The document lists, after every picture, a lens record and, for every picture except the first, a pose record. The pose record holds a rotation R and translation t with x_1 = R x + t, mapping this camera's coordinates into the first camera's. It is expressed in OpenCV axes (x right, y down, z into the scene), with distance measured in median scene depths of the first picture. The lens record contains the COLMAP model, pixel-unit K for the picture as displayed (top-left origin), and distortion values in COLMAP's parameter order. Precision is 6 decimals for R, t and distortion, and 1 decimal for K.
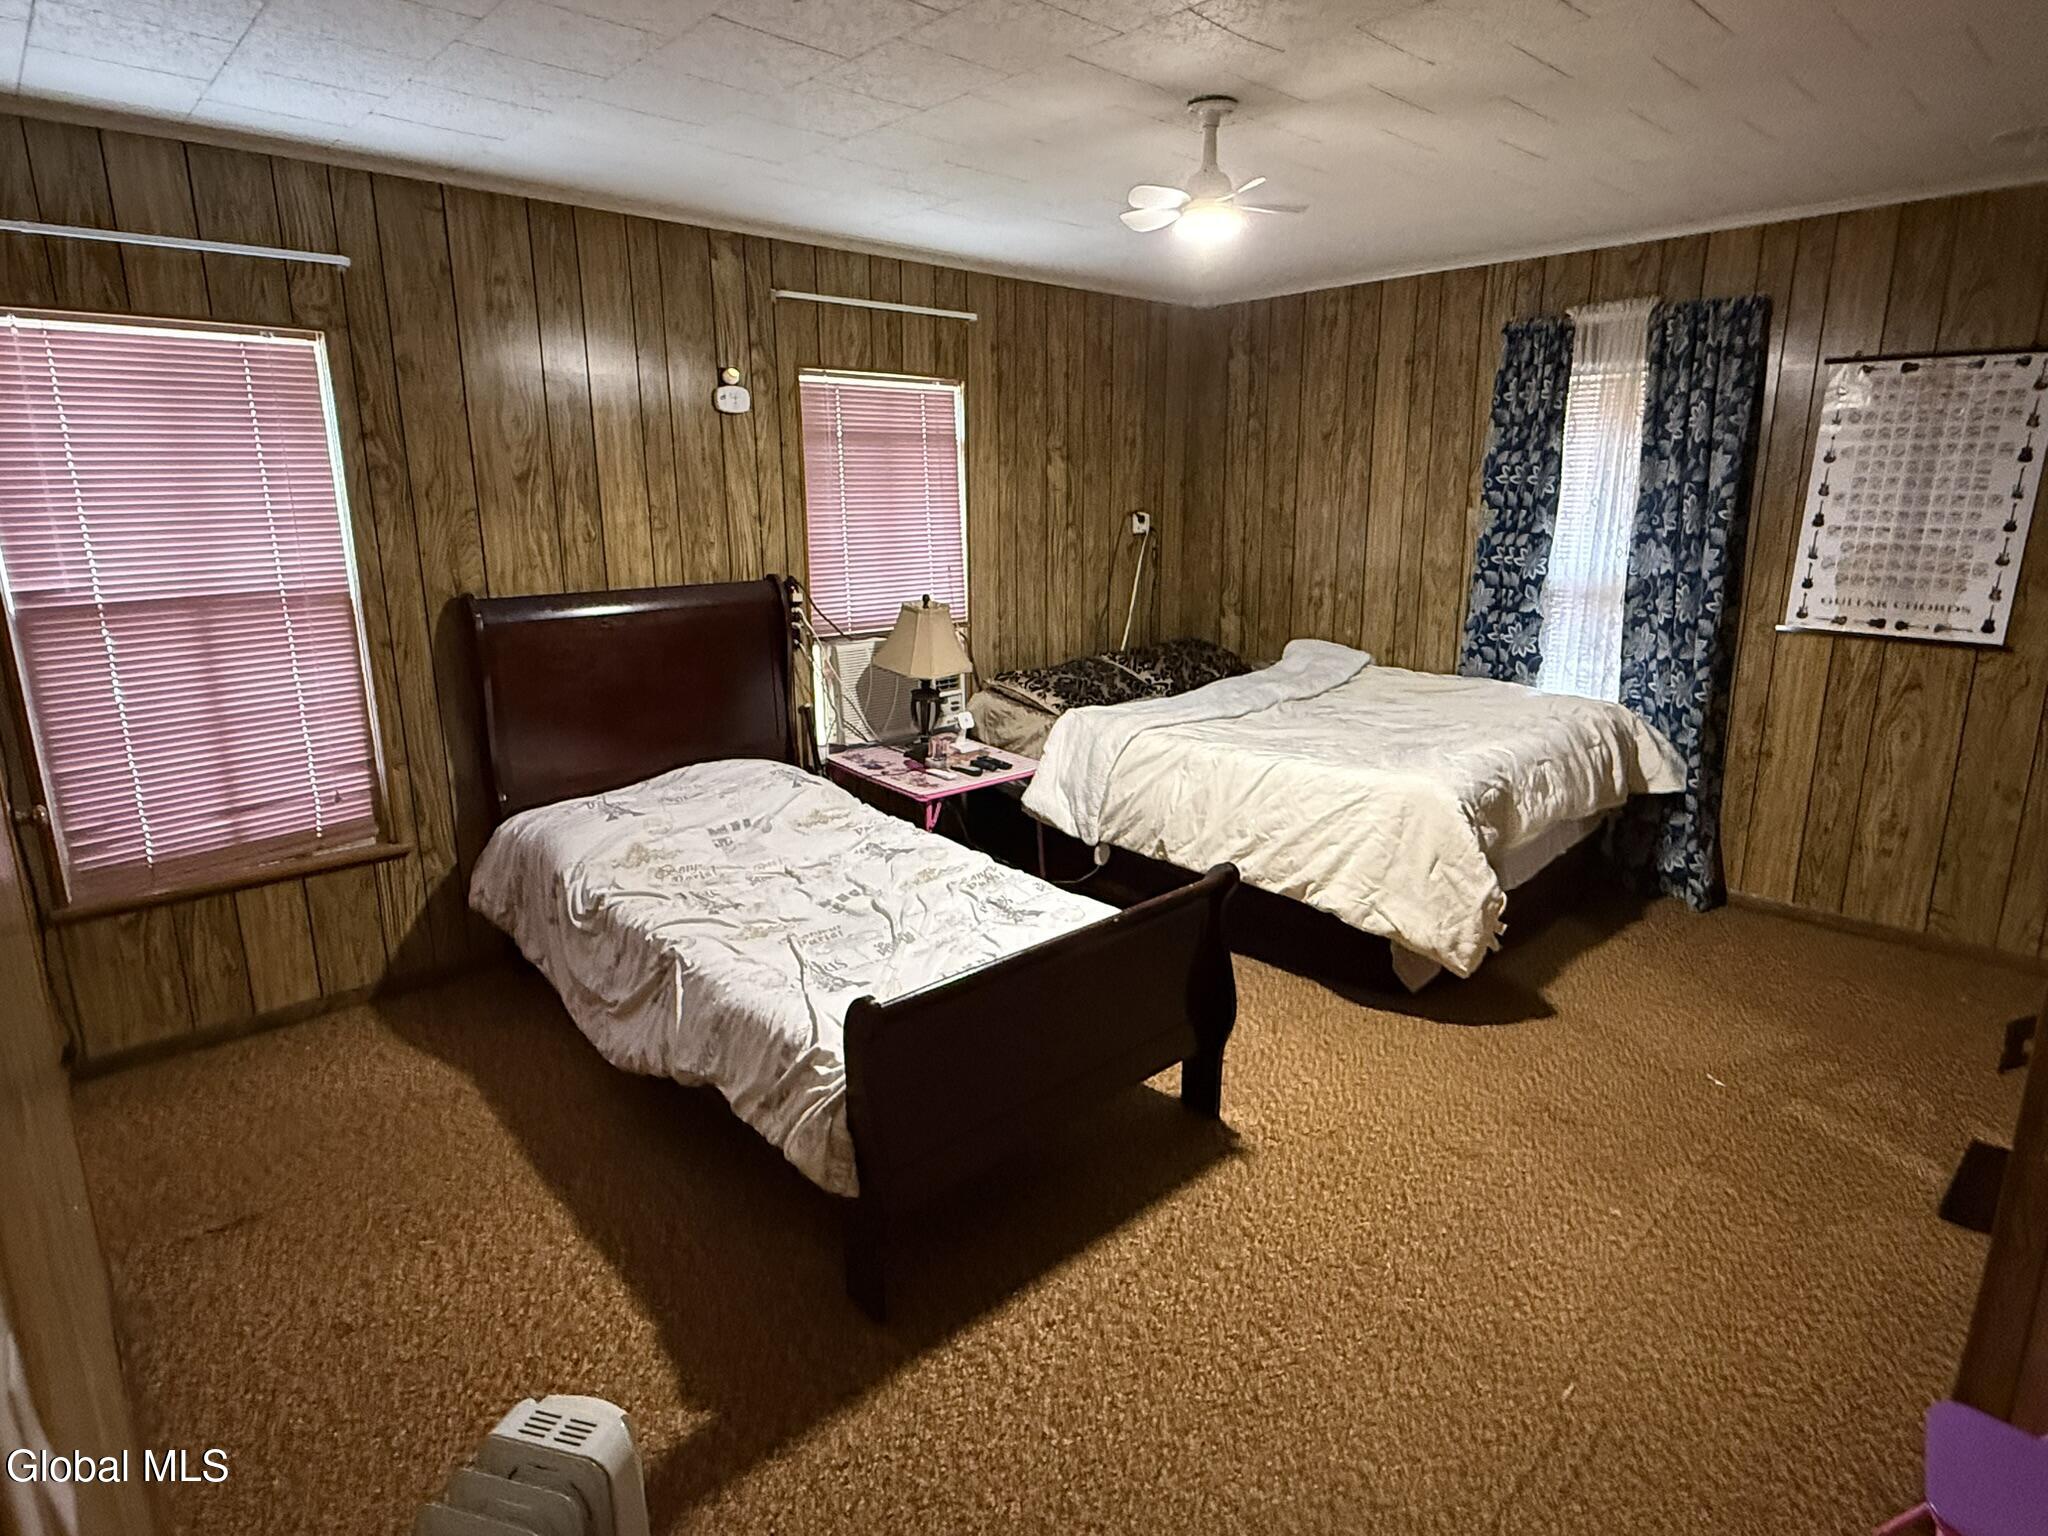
lens RADIAL K [[1113.3, 0, 1018.6], [0, 1113.3, 784.6], [0, 0, 1]] dist [-0.000302, -0.001429]
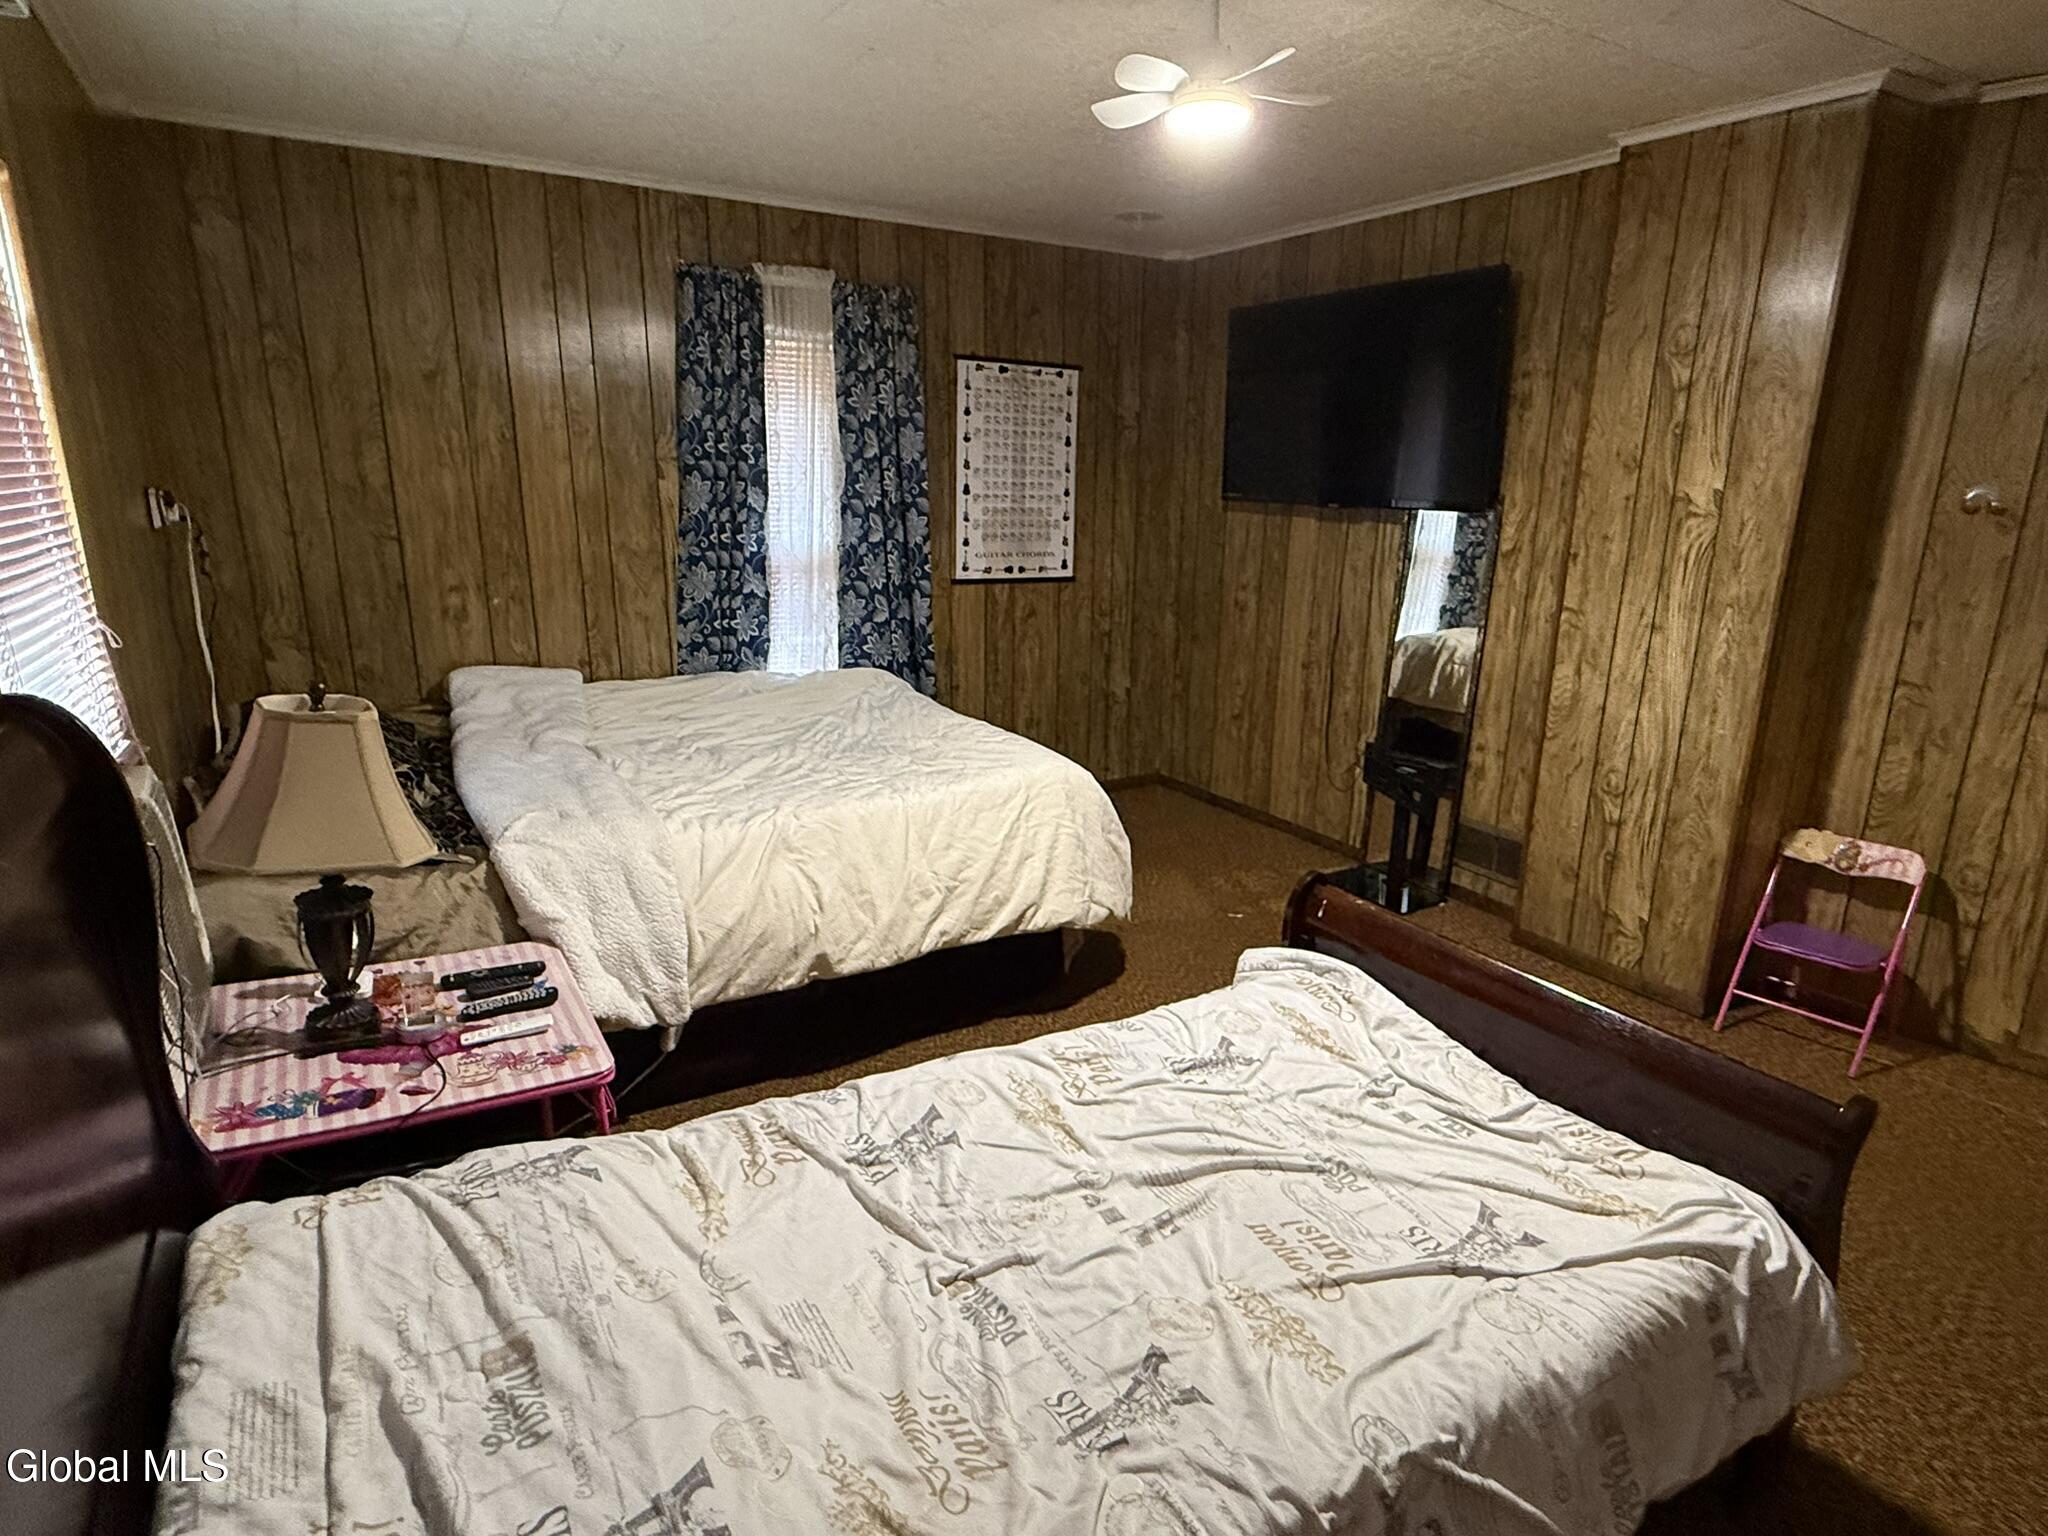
lens RADIAL K [[1113.3, 0, 1018.6], [0, 1113.3, 784.6], [0, 0, 1]] dist [-0.000302, -0.001429]
pose [[0.189357, -0.259281, 0.947057, -0.505115], [0.237097, 0.948040, 0.212144, -0.177936], [-0.952853, 0.184374, 0.240993, 0.717310]]
